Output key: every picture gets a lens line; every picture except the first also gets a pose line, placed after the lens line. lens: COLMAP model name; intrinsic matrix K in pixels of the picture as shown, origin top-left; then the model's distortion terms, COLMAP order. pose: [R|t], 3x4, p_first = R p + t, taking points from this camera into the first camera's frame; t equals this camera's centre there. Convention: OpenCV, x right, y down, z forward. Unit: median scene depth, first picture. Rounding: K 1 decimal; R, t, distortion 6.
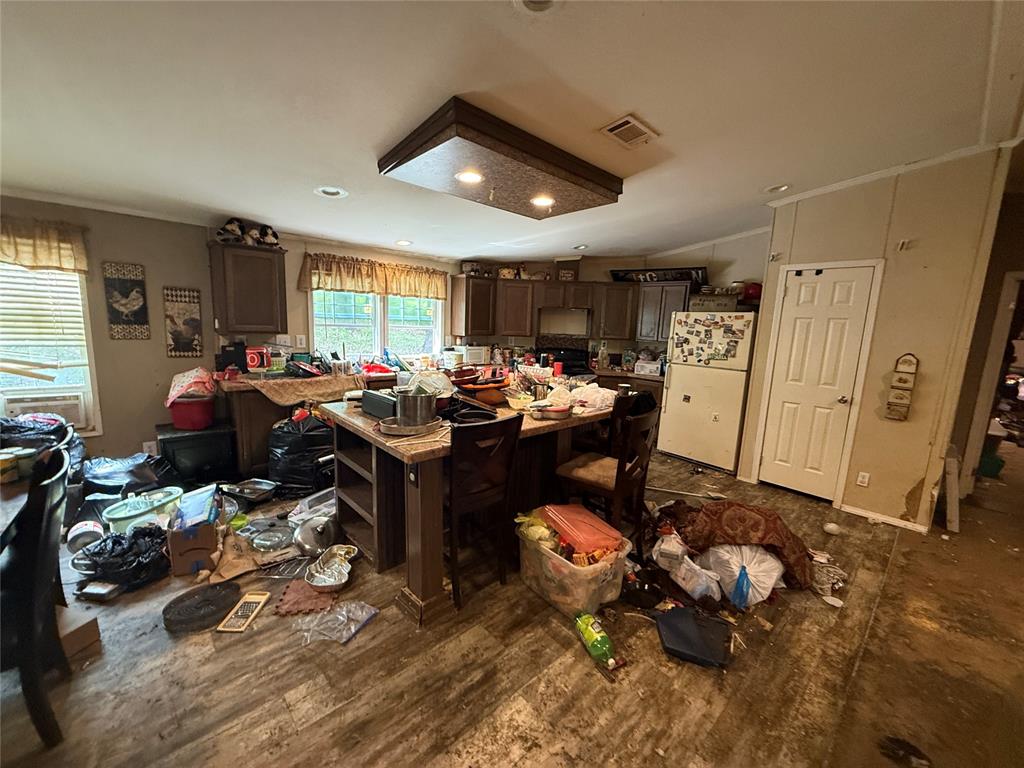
lens RADIAL K [[405.9, 0, 508.5], [0, 405.9, 384.1], [0, 0, 1]] dist [-0.000757, 0.000022]
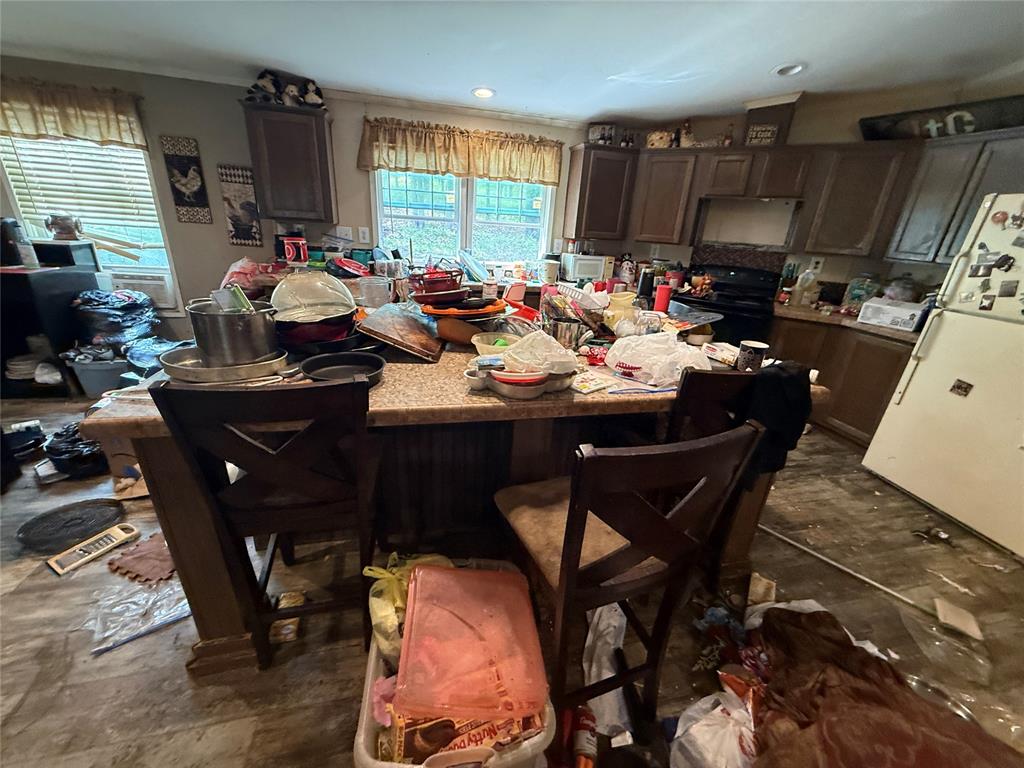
lens RADIAL K [[405.9, 0, 511.4], [0, 405.9, 383.0], [0, 0, 1]] dist [-0.000757, 0.000022]
pose [[0.872787, 0.193679, -0.448031, 0.210948], [-0.102228, 0.970081, 0.220209, -0.023075], [0.477276, -0.146394, 0.866473, 0.372142]]
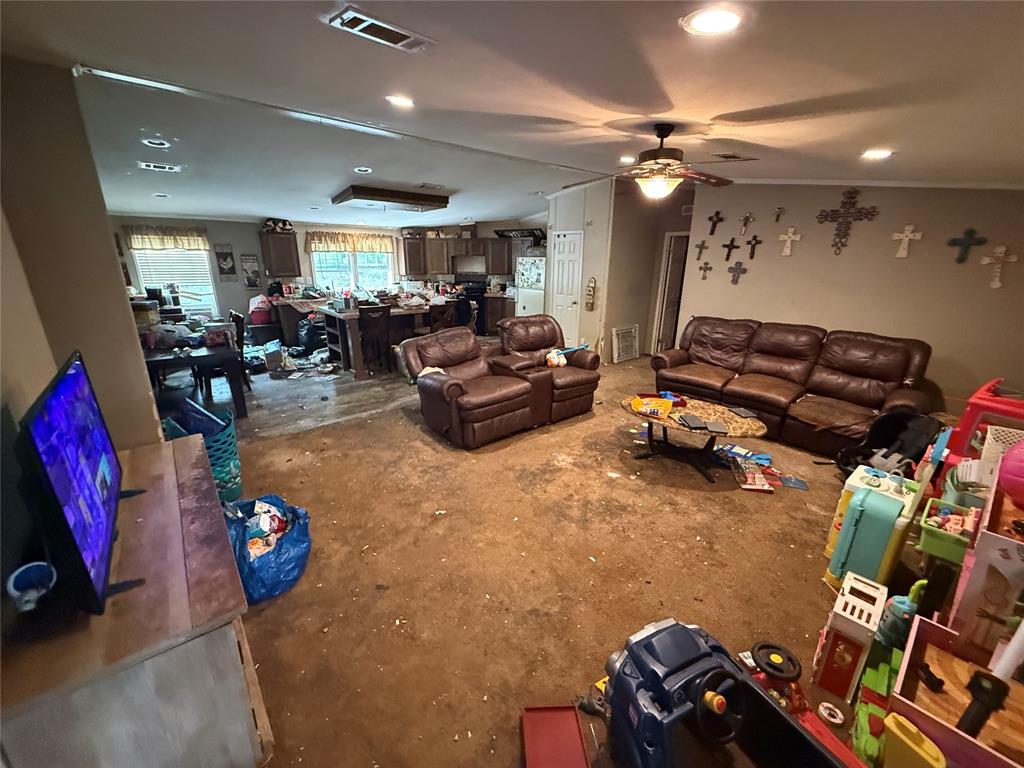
lens RADIAL K [[405.9, 0, 510.9], [0, 405.9, 385.2], [0, 0, 1]] dist [-0.000757, 0.000022]
pose [[0.998629, -0.016231, -0.049763, 0.518827], [0.023461, 0.988656, 0.148355, 0.119191], [0.046790, -0.149319, 0.987681, -0.905774]]
